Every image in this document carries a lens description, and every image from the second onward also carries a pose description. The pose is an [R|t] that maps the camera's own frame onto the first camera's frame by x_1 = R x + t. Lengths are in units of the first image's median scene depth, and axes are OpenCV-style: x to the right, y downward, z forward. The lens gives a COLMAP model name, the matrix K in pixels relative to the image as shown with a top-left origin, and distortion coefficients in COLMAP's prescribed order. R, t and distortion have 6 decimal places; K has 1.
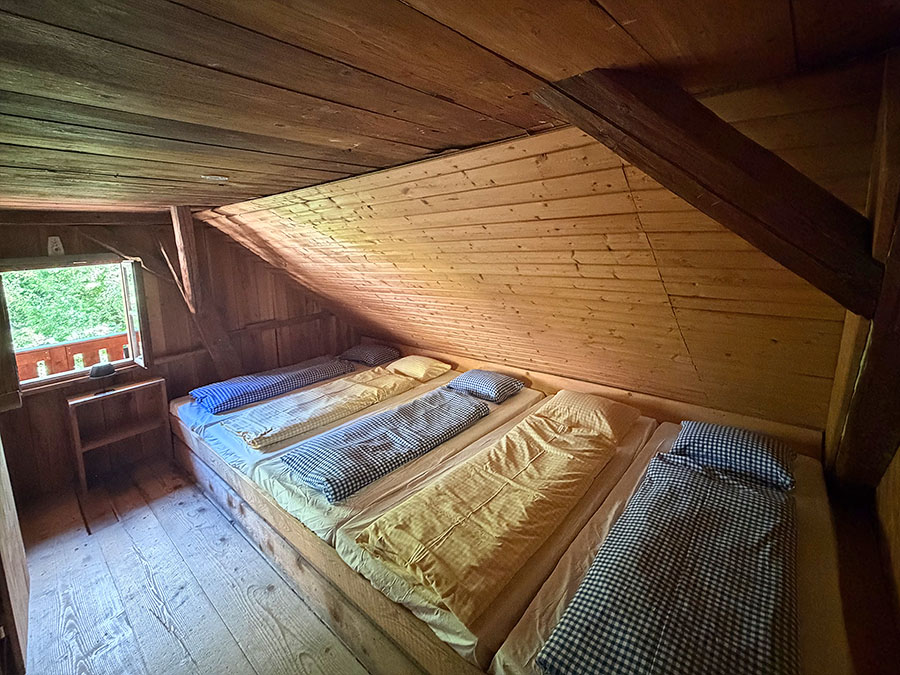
lens RADIAL K [[398.4, 0, 450.0], [0, 398.4, 337.5], [0, 0, 1]] dist [0.000659, 0.000076]
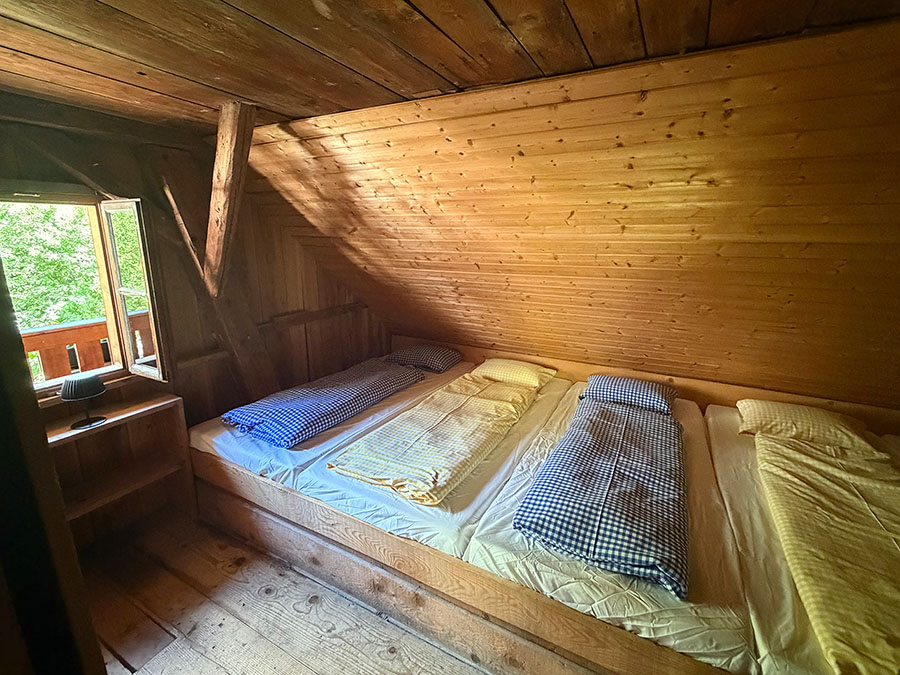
lens RADIAL K [[402.2, 0, 451.1], [0, 402.2, 372.7], [0, 0, 1]] dist [0.000327, 0.000010]
pose [[0.976104, -0.012661, 0.216934, -0.467680], [-0.005498, 0.996543, 0.082902, 0.008791], [-0.217234, -0.082114, 0.972660, 0.297314]]
